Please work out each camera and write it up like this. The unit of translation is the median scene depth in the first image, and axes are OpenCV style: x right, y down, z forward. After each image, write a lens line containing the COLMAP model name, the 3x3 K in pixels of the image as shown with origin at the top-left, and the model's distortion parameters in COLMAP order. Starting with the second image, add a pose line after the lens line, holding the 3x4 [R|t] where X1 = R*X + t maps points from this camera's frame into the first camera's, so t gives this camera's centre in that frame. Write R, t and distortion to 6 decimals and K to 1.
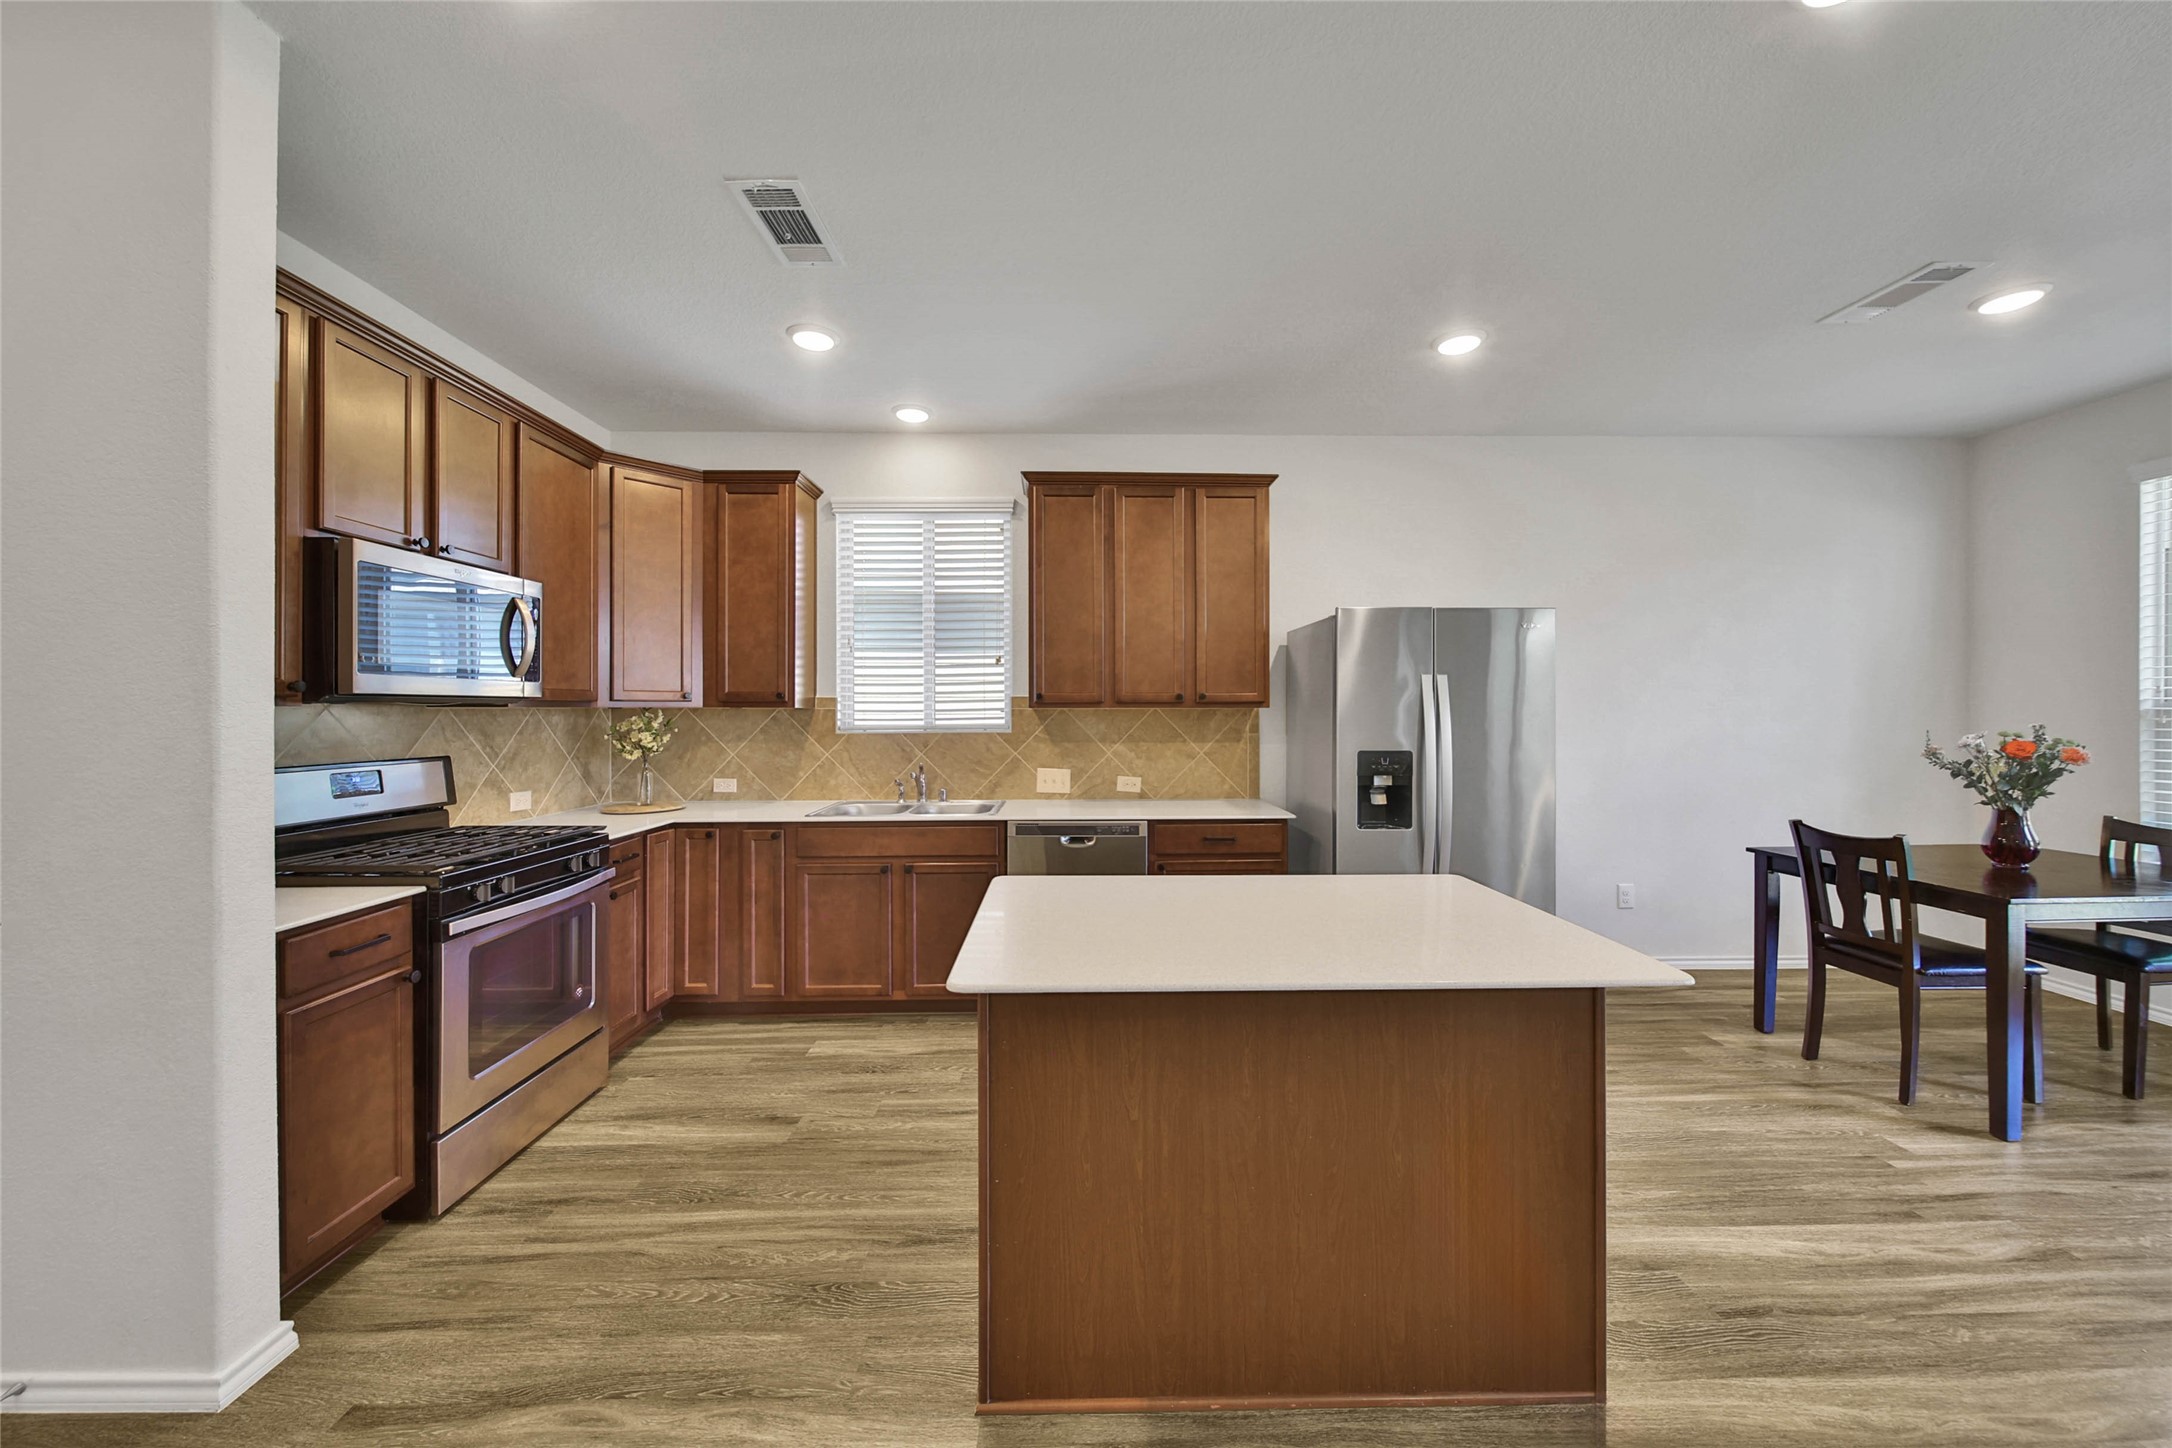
lens RADIAL K [[784.5, 0, 1086.1], [0, 784.5, 710.9], [0, 0, 1]] dist [-0.000608, -0.000651]
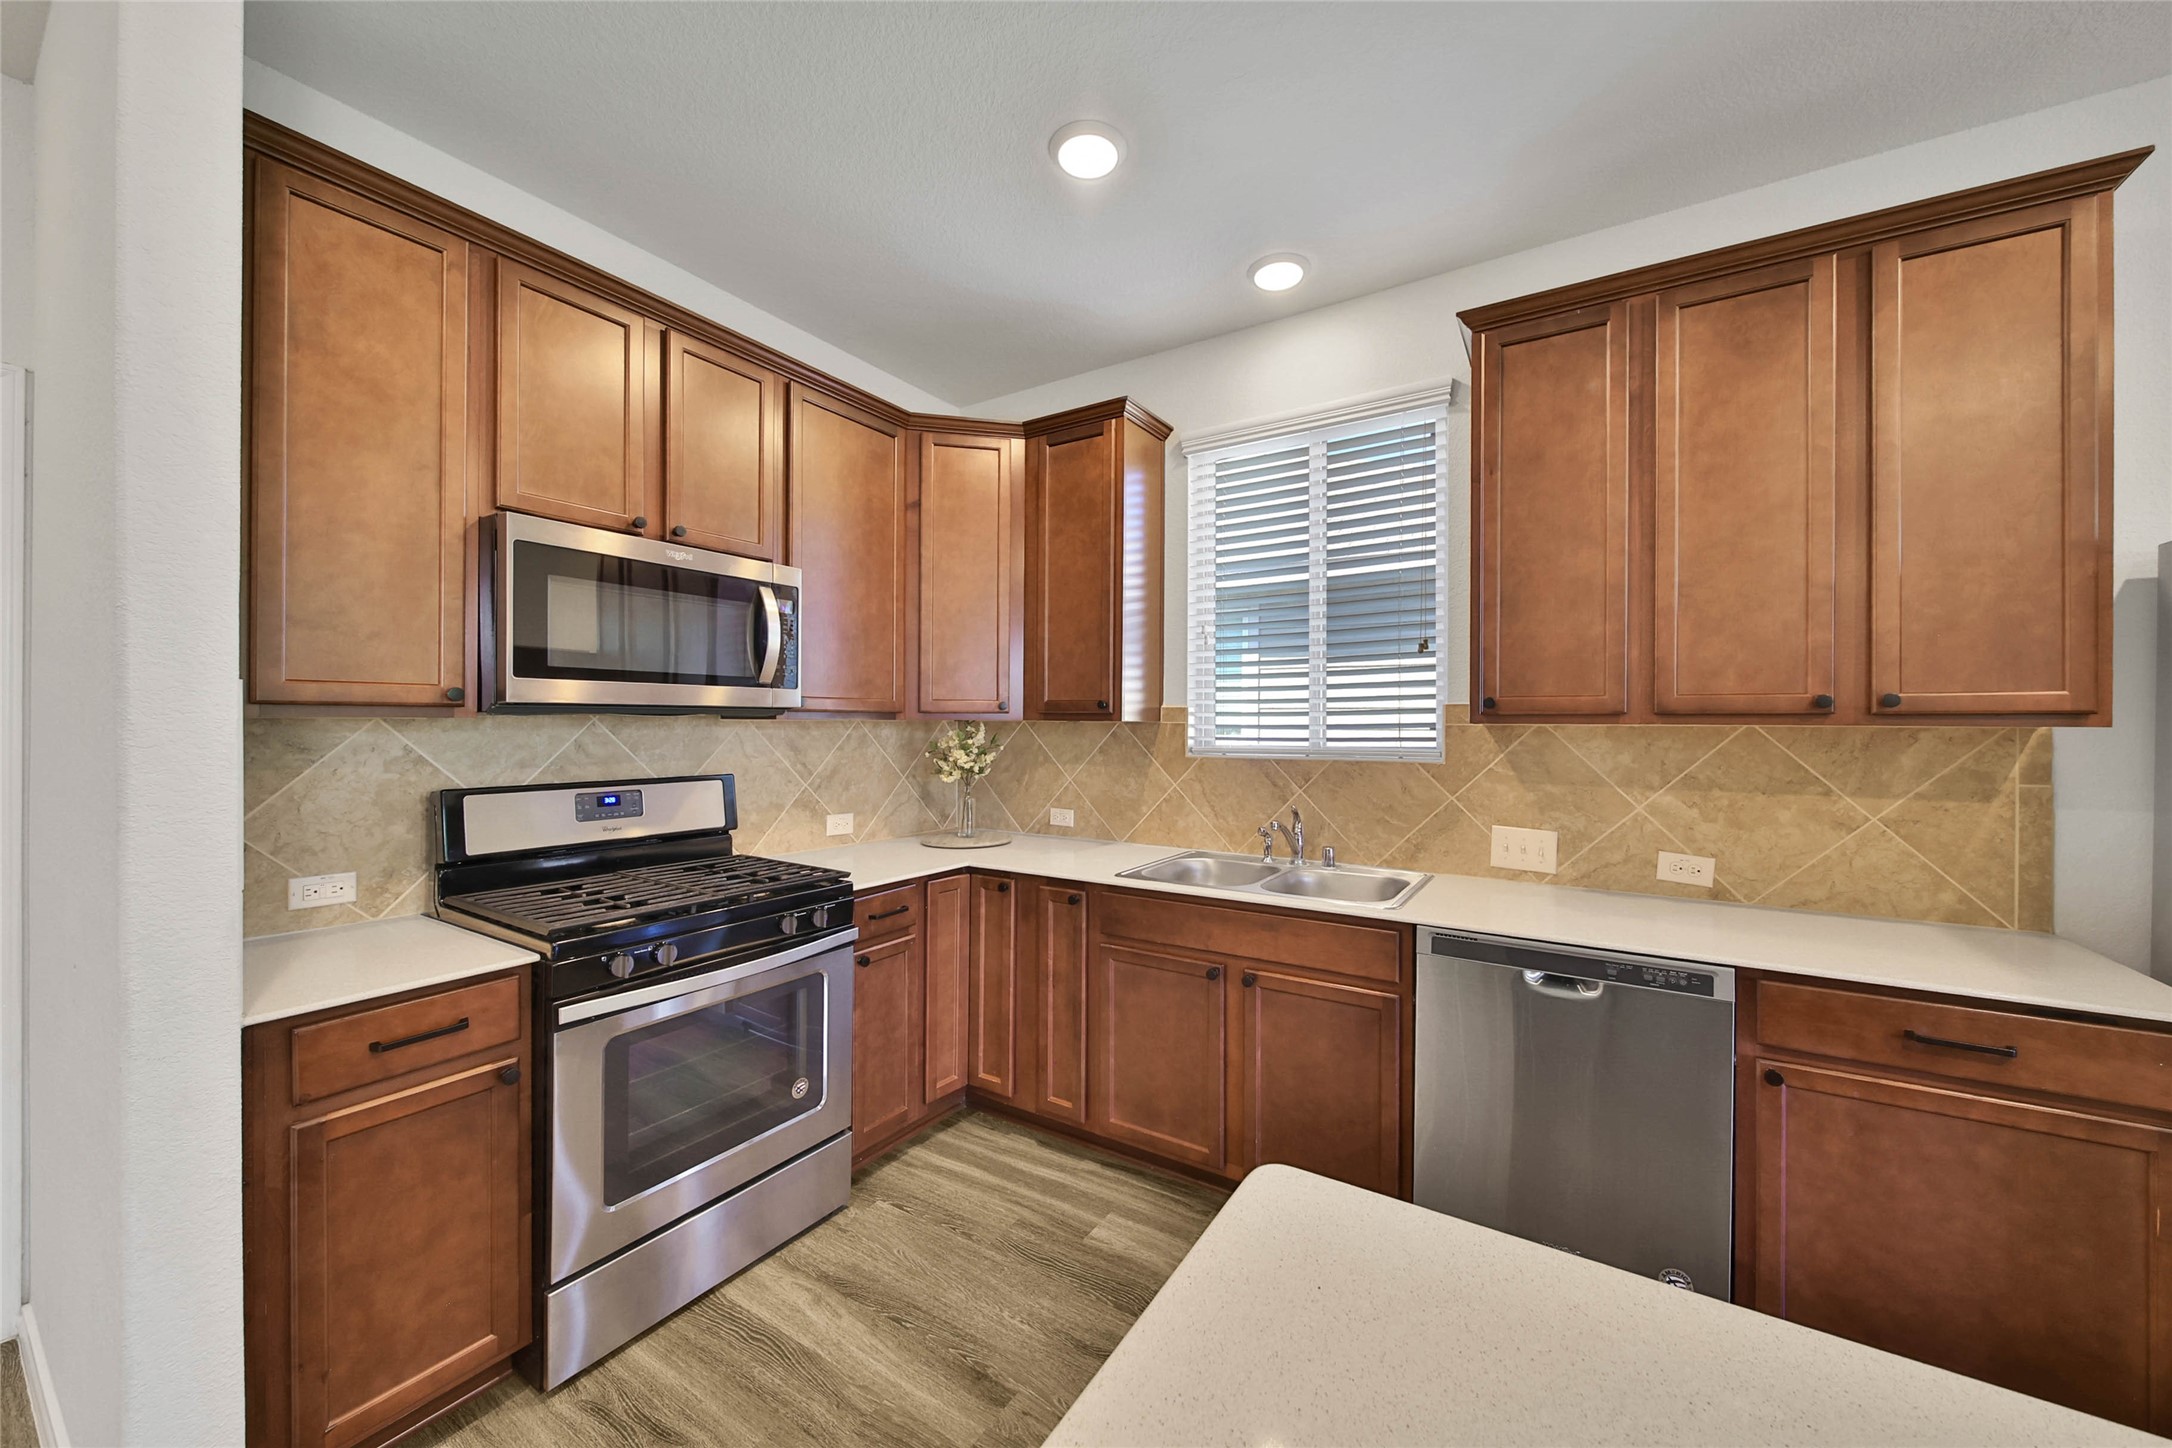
lens RADIAL K [[788.8, 0, 1094.9], [0, 788.8, 722.7], [0, 0, 1]] dist [-0.001670, -0.000528]
pose [[0.834476, 0.005381, -0.551018, 0.017519], [-0.005935, 0.999982, 0.000778, -0.003580], [0.551012, 0.002621, 0.834493, 0.402522]]
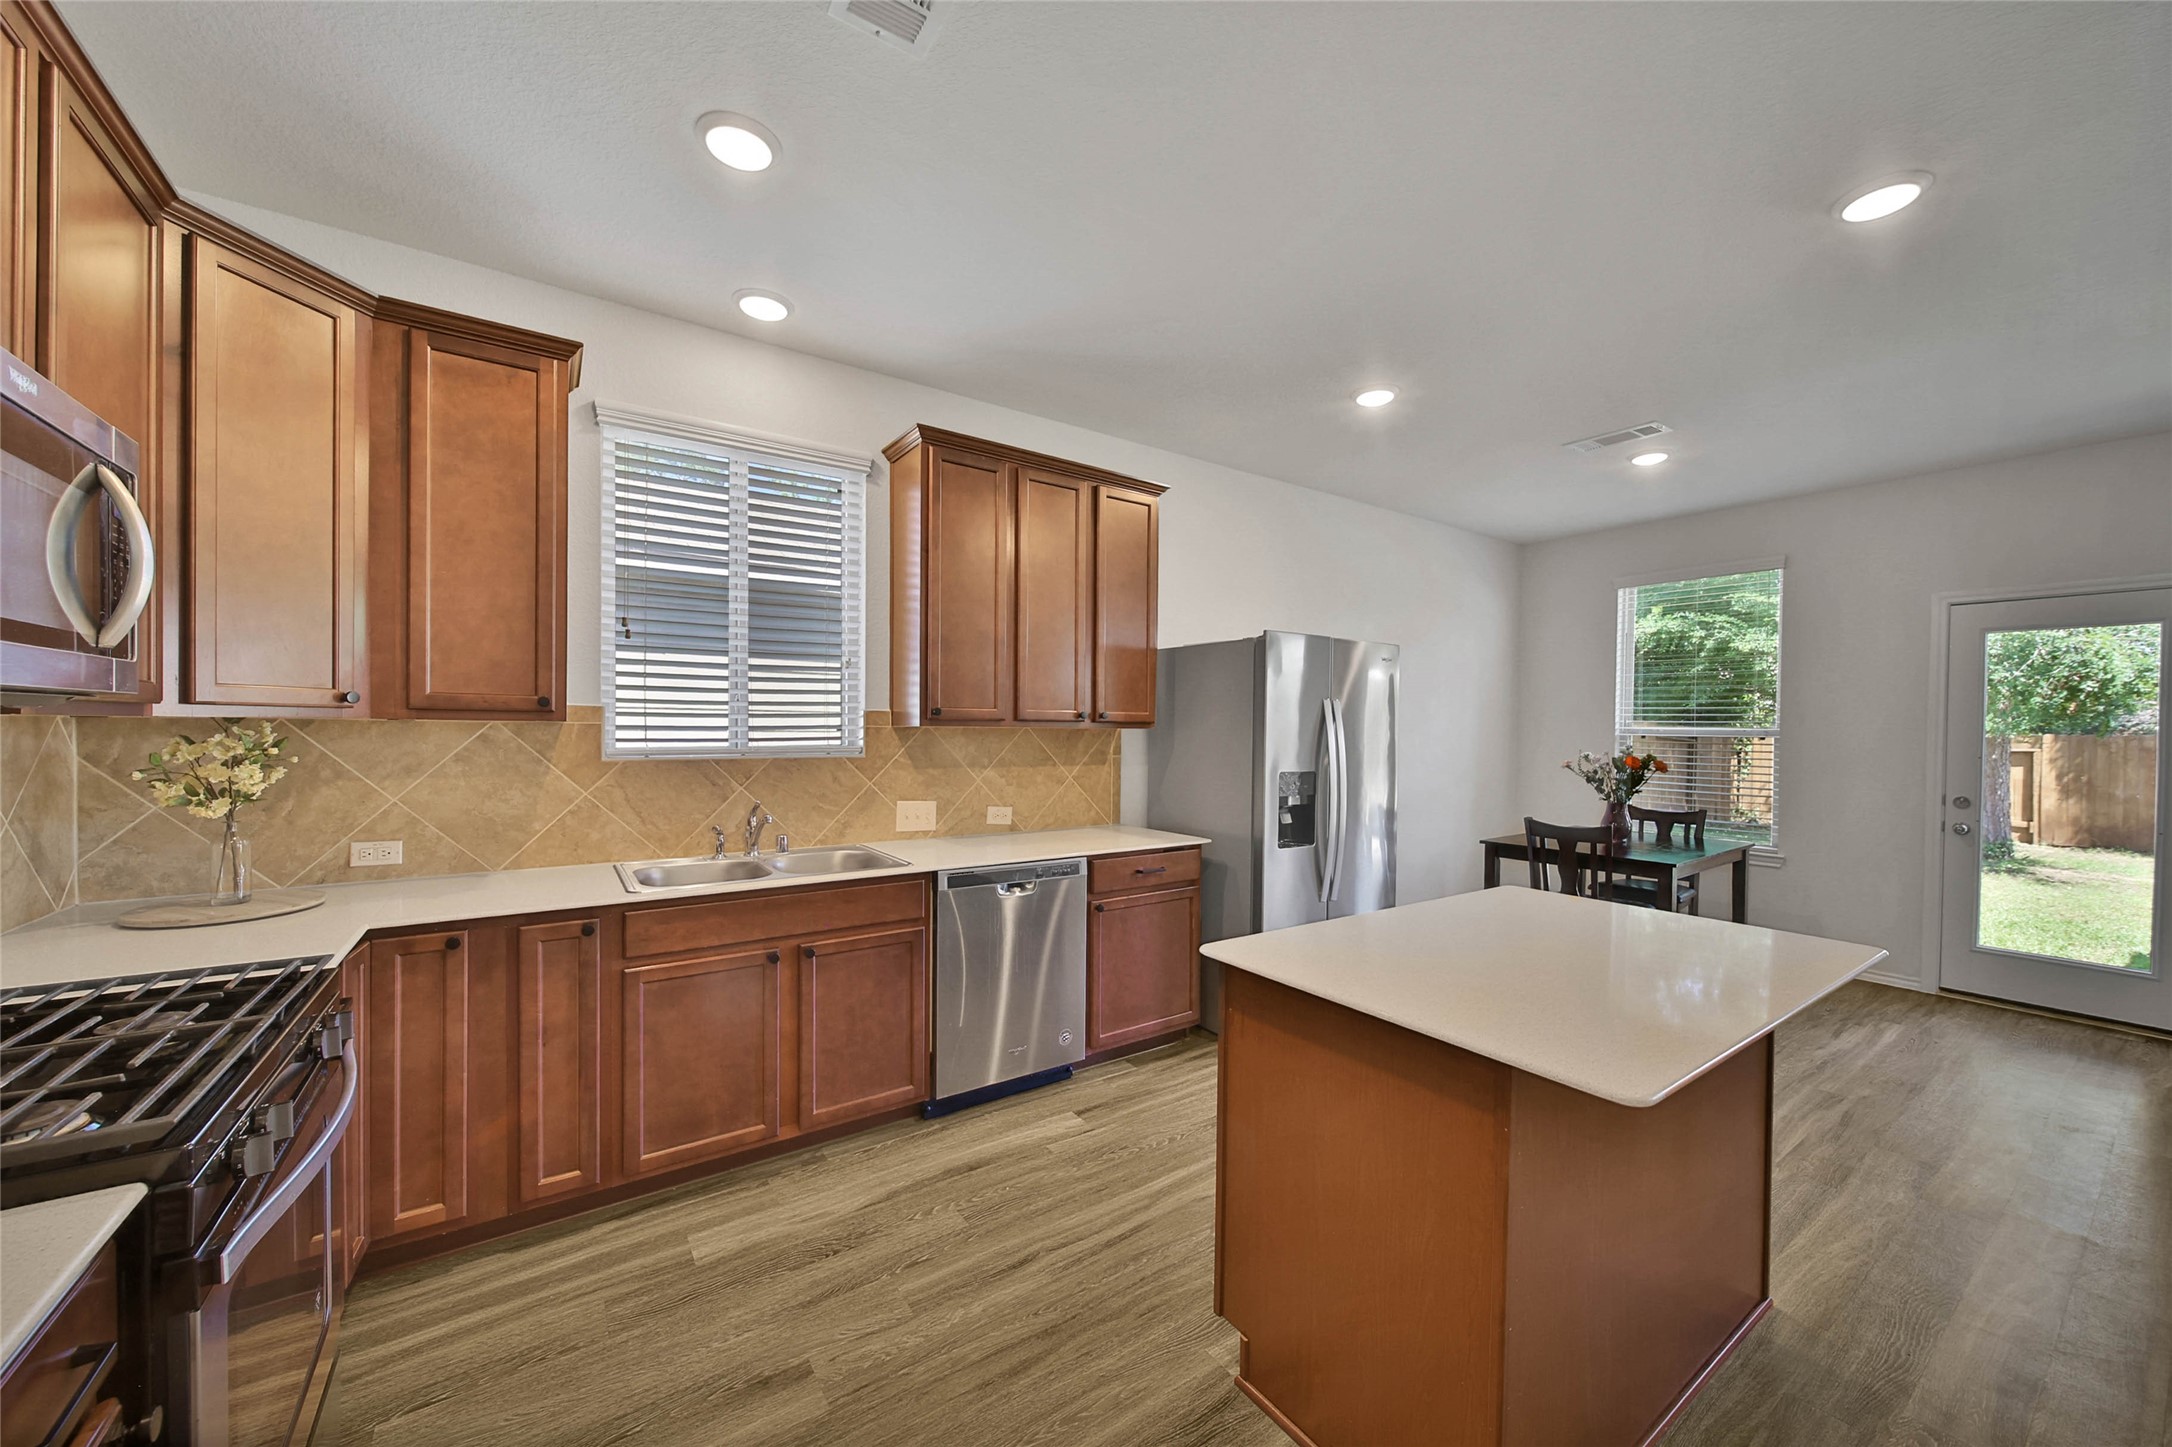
lens RADIAL K [[800.7, 0, 1094.2], [0, 800.7, 737.4], [0, 0, 1]] dist [-0.000636, -0.000389]
pose [[0.830404, 0.003249, 0.557153, -0.413459], [-0.010730, 0.999891, 0.010161, -0.002830], [-0.557059, -0.014416, 0.830348, 0.254996]]
